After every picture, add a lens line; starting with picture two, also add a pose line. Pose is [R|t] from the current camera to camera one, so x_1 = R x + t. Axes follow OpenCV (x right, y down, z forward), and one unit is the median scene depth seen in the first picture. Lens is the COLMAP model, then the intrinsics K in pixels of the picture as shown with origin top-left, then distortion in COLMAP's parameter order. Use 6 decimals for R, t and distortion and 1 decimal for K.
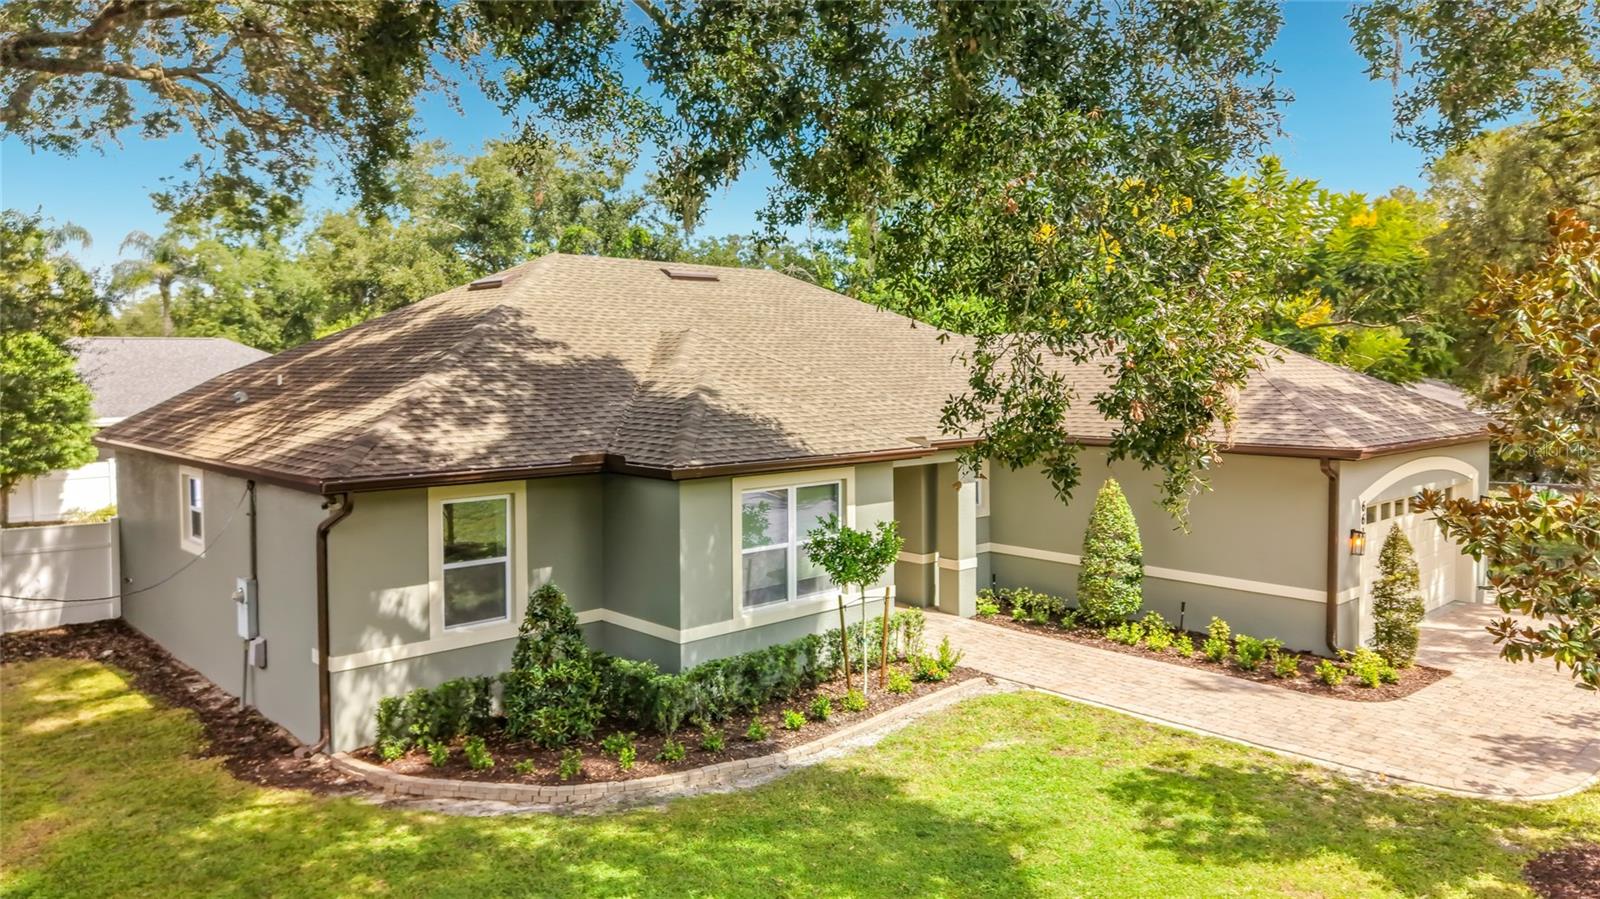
lens RADIAL K [[1076.2, 0, 804.9], [0, 1076.2, 442.6], [0, 0, 1]] dist [0.042807, -0.037017]
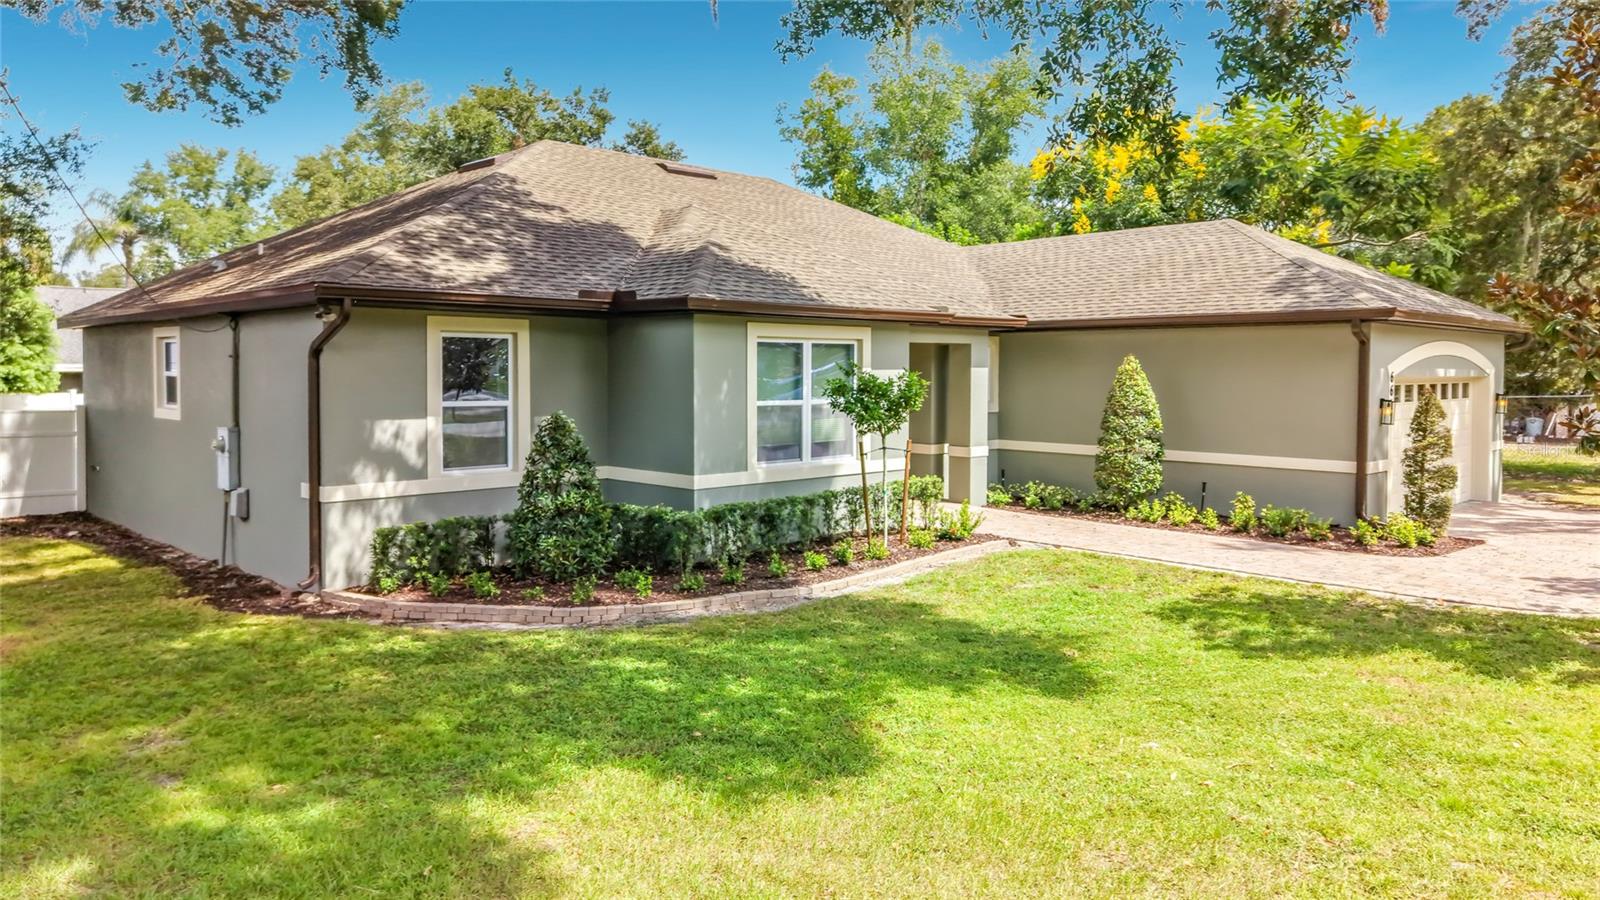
lens RADIAL K [[1076.2, 0, 799.4], [0, 1076.2, 437.2], [0, 0, 1]] dist [0.042807, -0.037017]
pose [[0.999658, 0.006368, 0.025366, -0.043276], [-0.006059, 0.999906, -0.012268, 0.141366], [-0.025442, 0.012110, 0.999603, 0.048564]]
